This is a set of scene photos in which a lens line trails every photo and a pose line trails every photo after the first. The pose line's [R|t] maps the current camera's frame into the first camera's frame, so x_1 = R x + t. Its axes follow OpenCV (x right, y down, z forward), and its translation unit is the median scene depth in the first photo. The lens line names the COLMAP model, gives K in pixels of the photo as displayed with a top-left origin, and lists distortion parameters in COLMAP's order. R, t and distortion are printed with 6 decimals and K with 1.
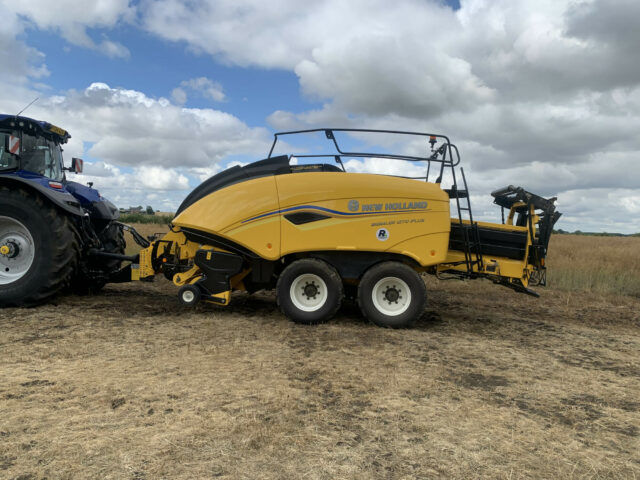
lens RADIAL K [[500.7, 0, 322.7], [0, 500.7, 241.6], [0, 0, 1]] dist [0.013960, -0.017178]
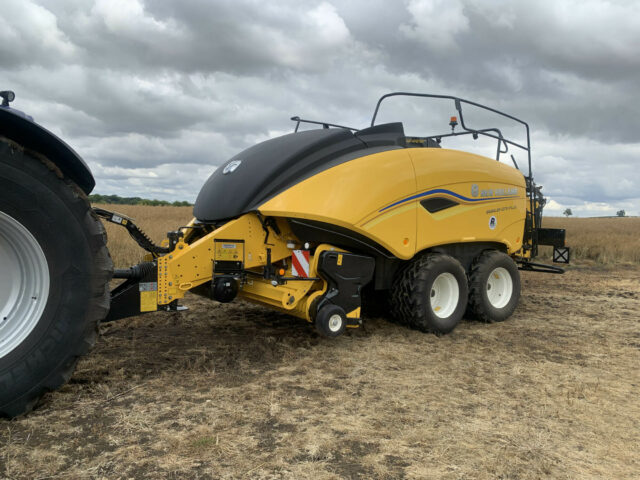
lens RADIAL K [[500.7, 0, 321.0], [0, 500.7, 238.6], [0, 0, 1]] dist [0.013960, -0.017178]
pose [[0.712595, -0.049435, 0.699832, -0.623054], [0.012929, 0.998270, 0.057350, -0.034590], [-0.701457, -0.031819, 0.712001, 0.460035]]
